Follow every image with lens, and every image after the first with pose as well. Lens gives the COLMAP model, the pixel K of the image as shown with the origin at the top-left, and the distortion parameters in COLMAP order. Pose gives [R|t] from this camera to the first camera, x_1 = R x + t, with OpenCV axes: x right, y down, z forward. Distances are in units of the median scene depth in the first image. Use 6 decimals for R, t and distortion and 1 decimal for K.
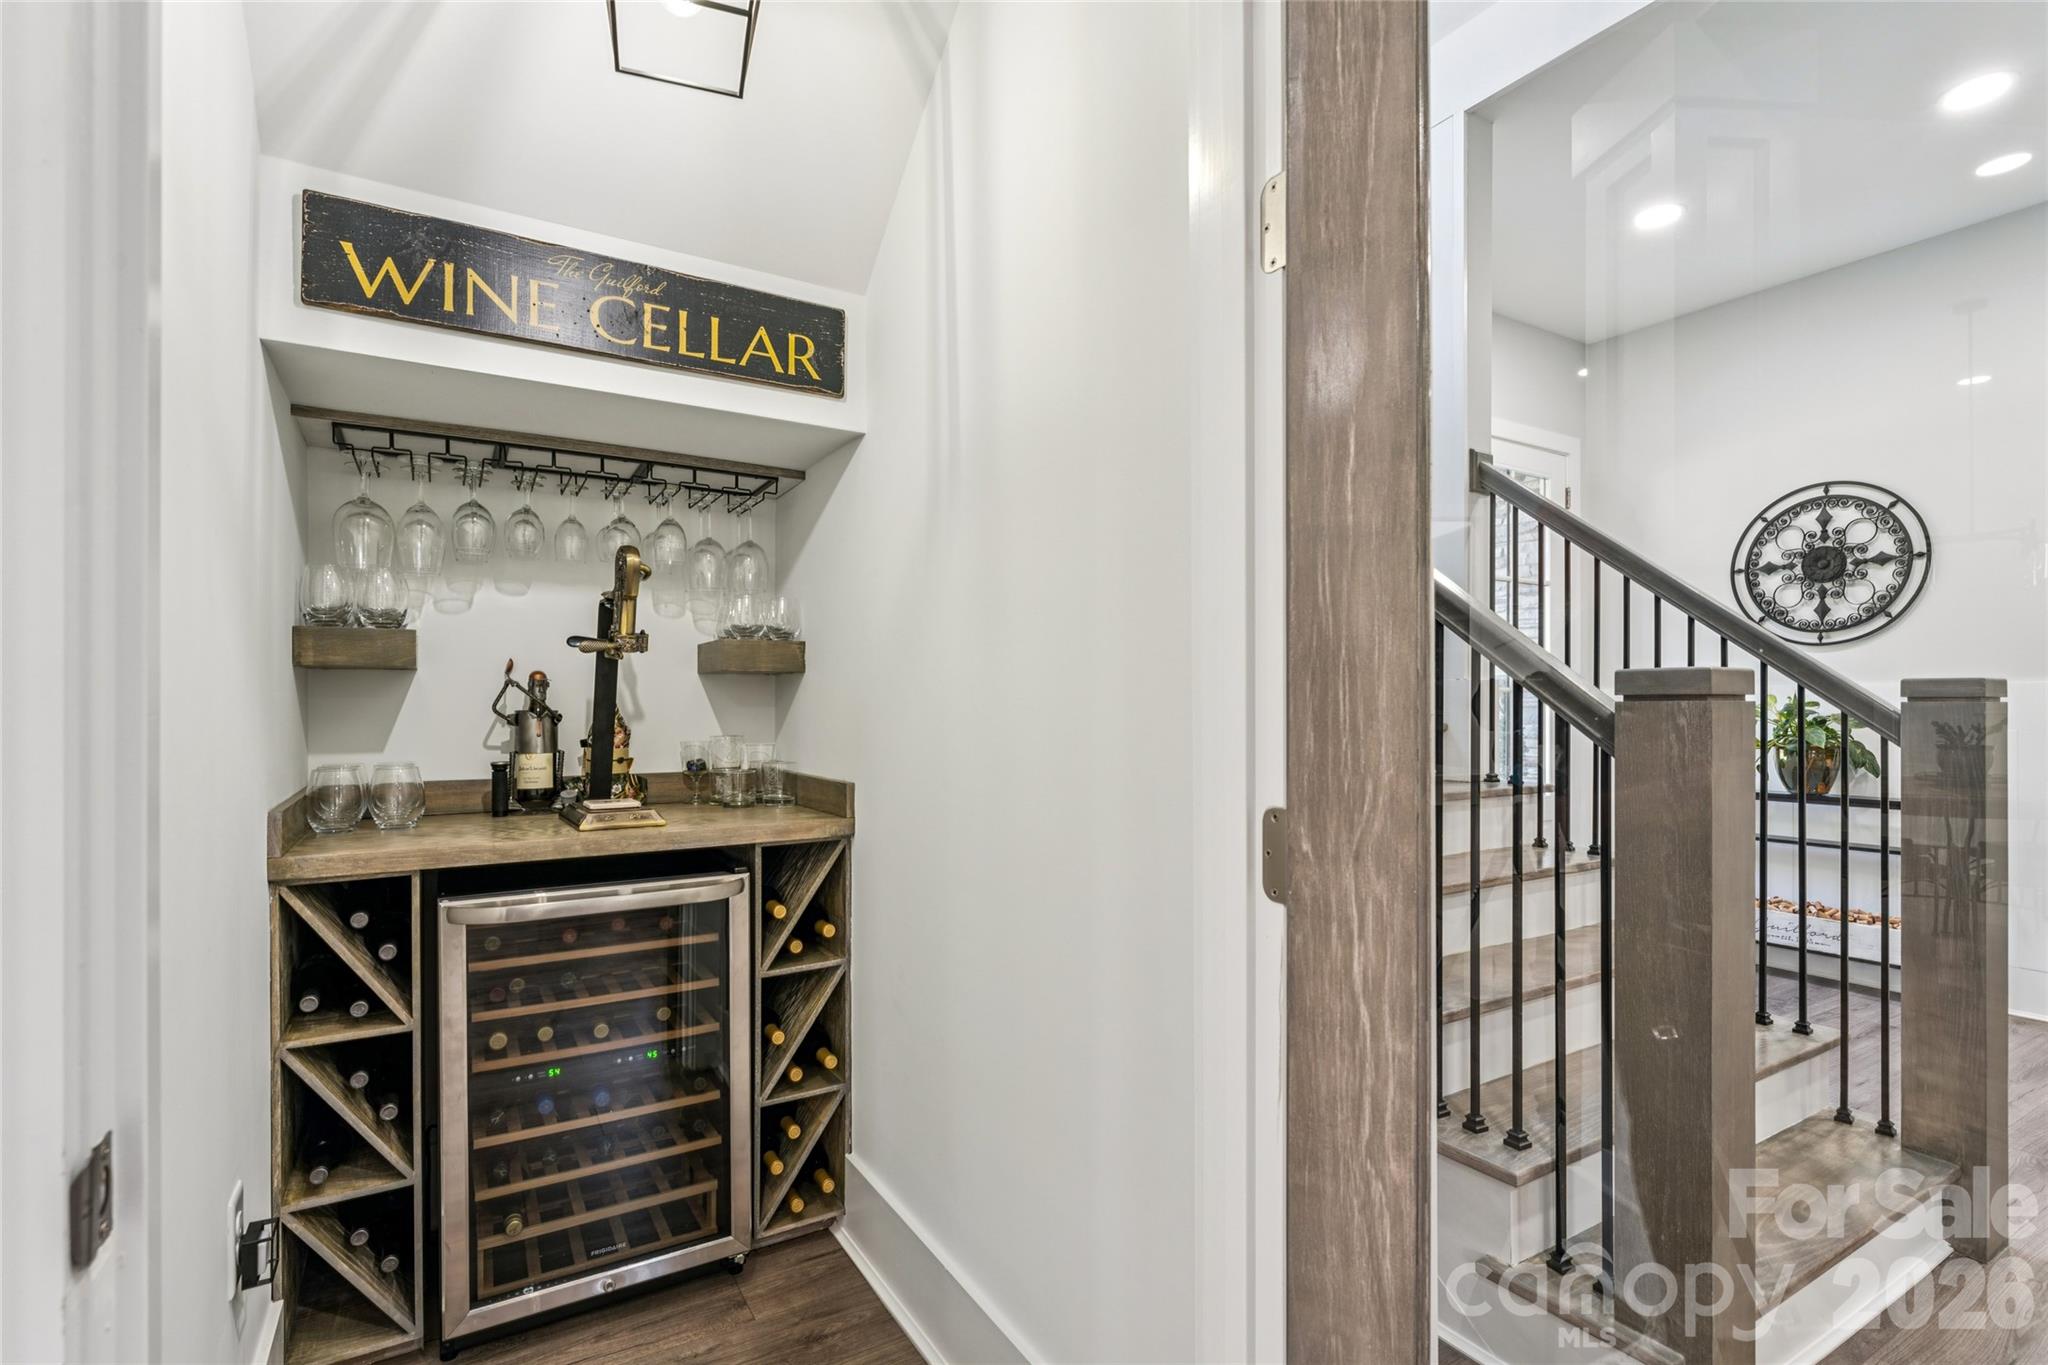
lens RADIAL K [[963.2, 0, 1023.5], [0, 963.2, 697.3], [0, 0, 1]] dist [-0.002348, 0.001662]
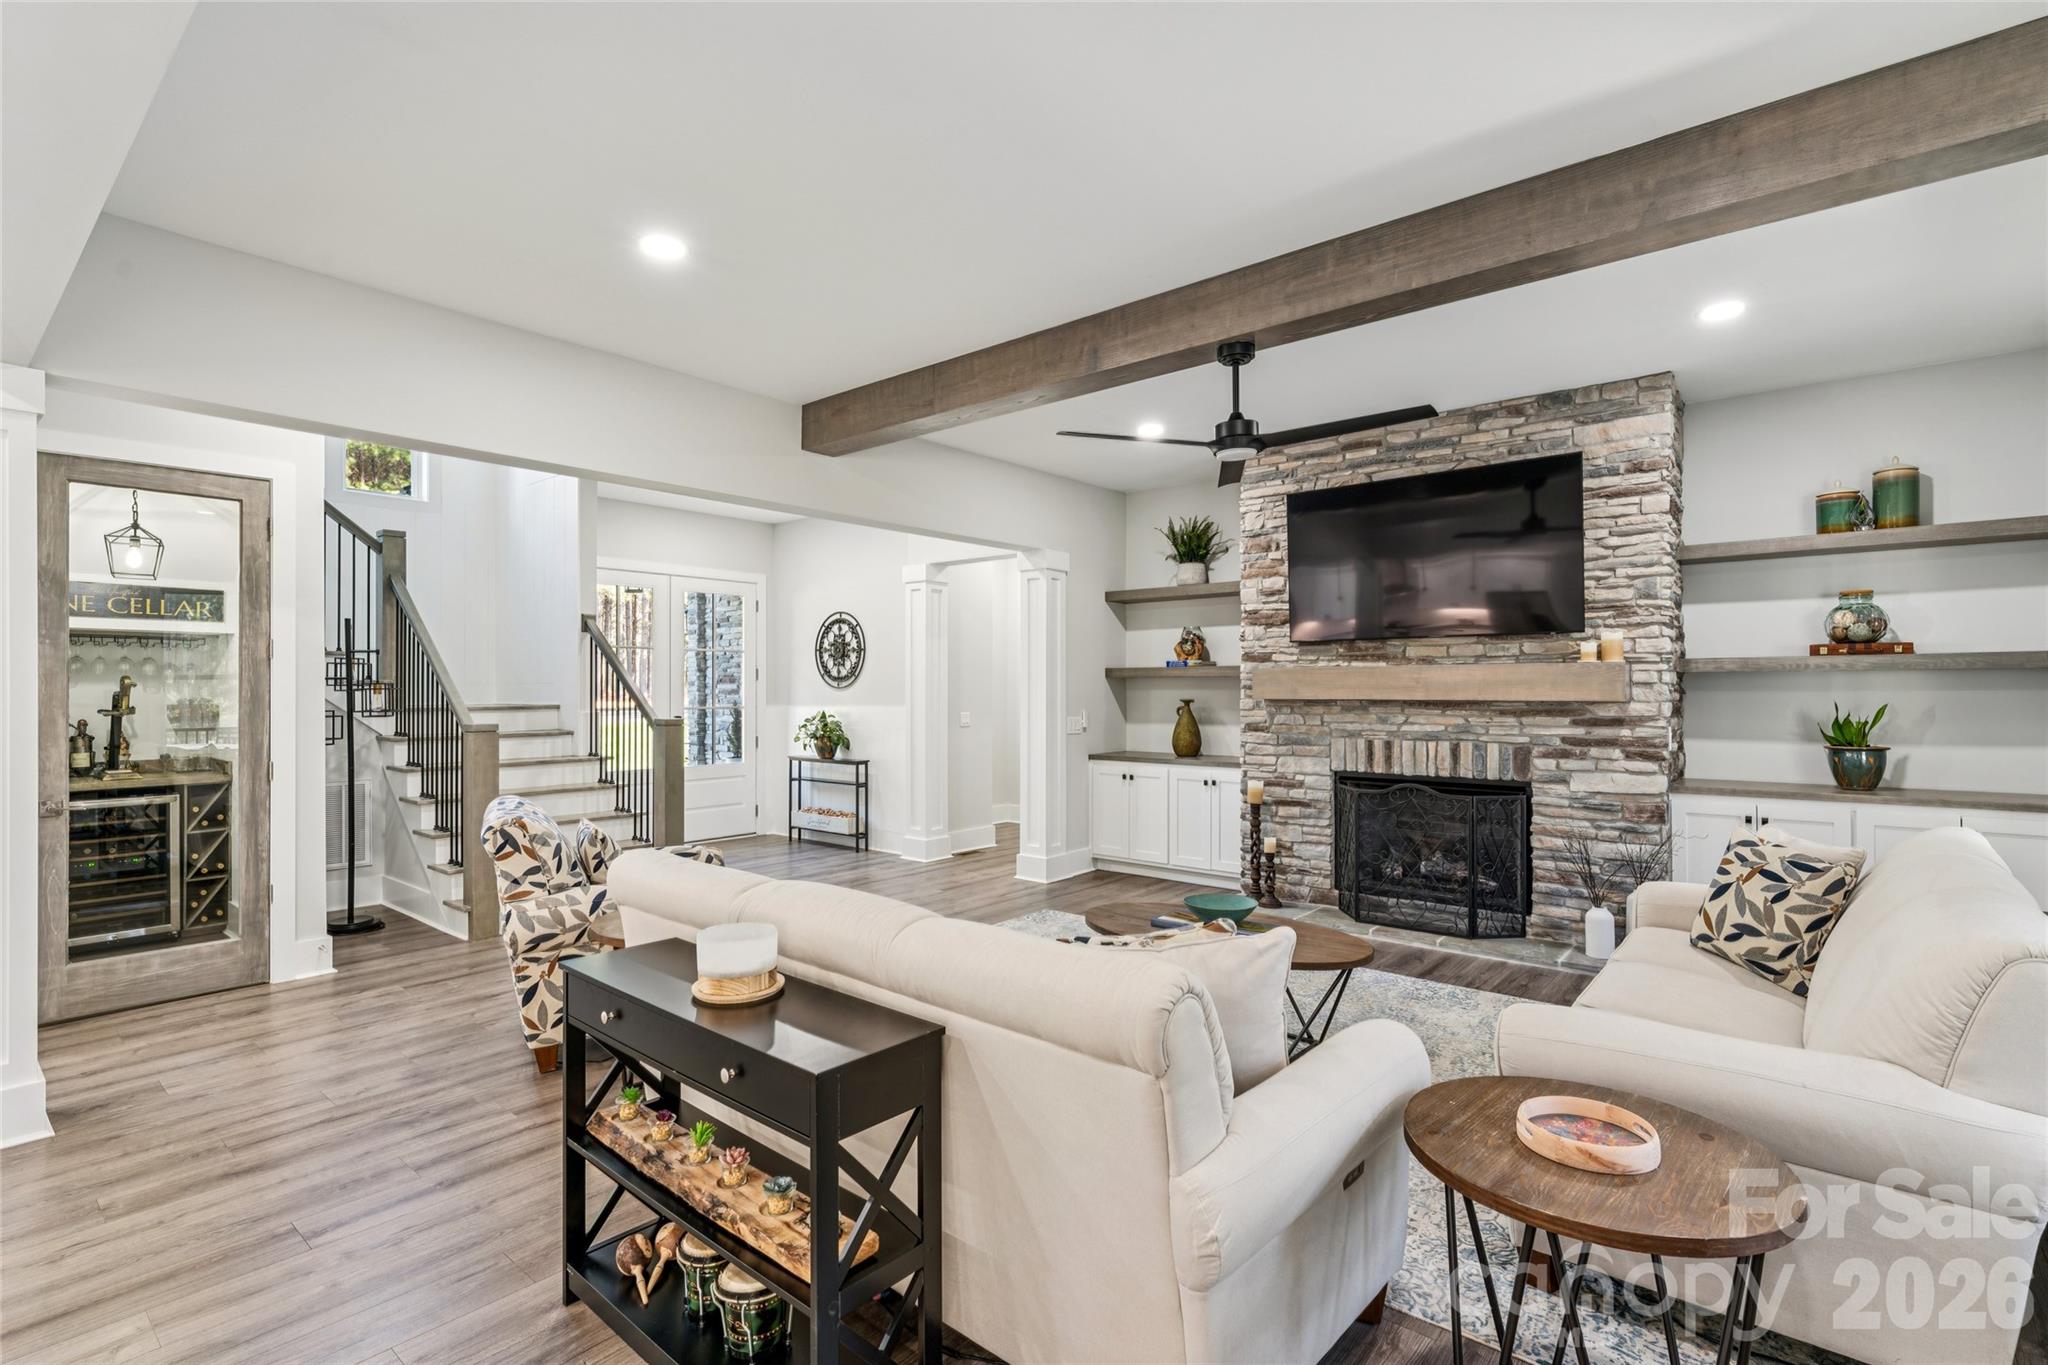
lens RADIAL K [[963.2, 0, 1027.4], [0, 963.2, 679.0], [0, 0, 1]] dist [-0.002348, 0.001662]
pose [[0.946290, 0.002771, 0.323306, 0.995024], [-0.002303, 0.999996, -0.001832, -0.133248], [-0.323310, 0.000989, 0.946293, -2.127707]]
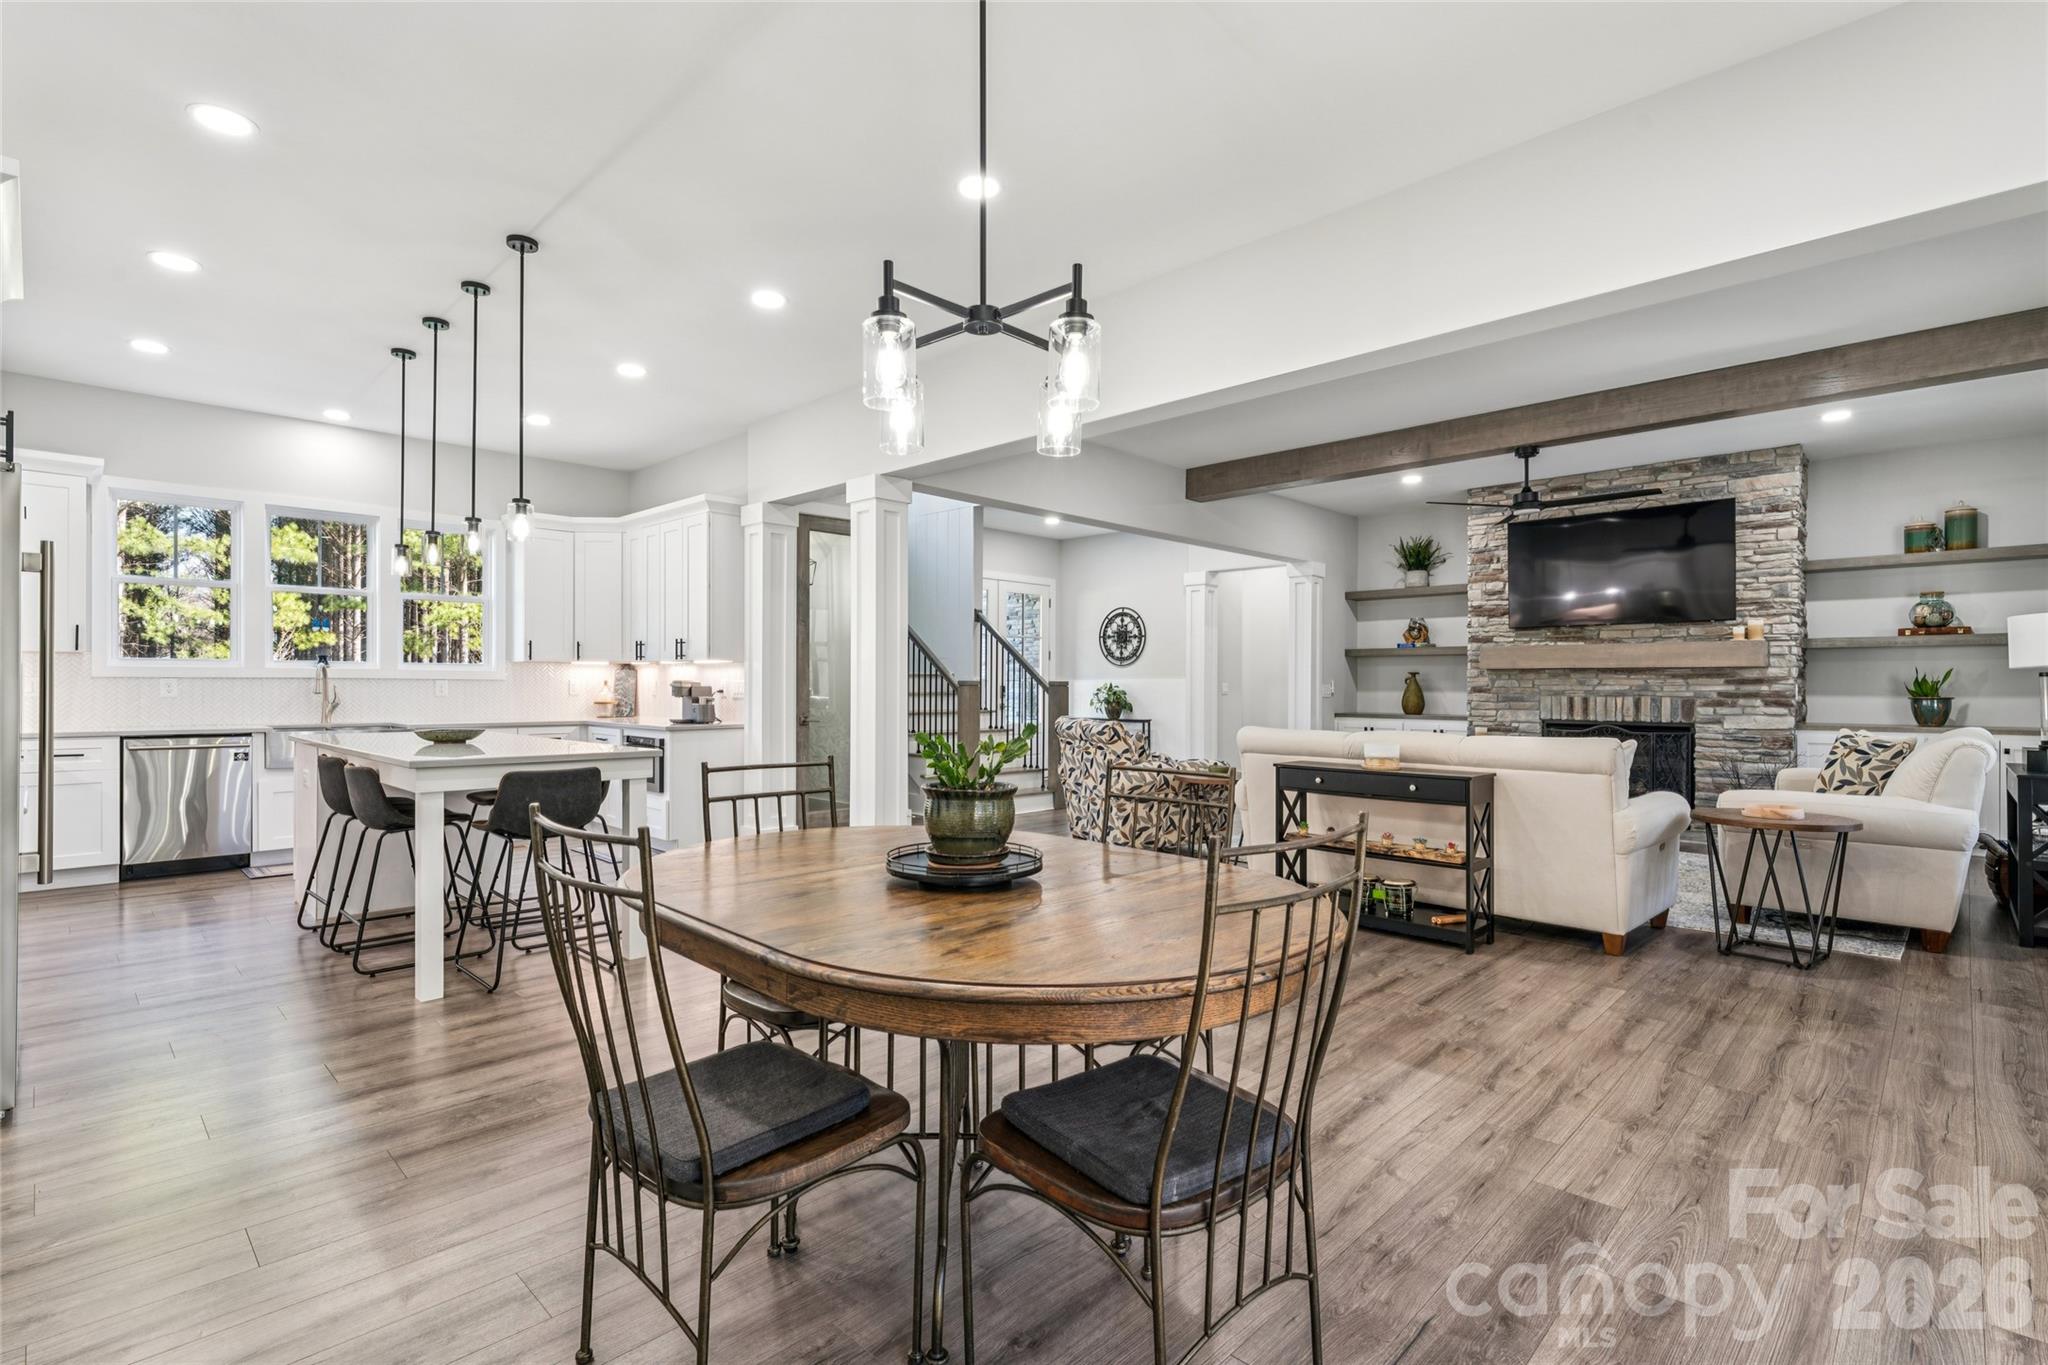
lens RADIAL K [[963.2, 0, 1022.7], [0, 963.2, 680.6], [0, 0, 1]] dist [-0.002348, 0.001662]
pose [[0.968649, 0.006455, 0.248351, -0.260451], [-0.007466, 0.999967, 0.003130, -0.032519], [-0.248323, -0.004886, 0.968665, -3.032087]]
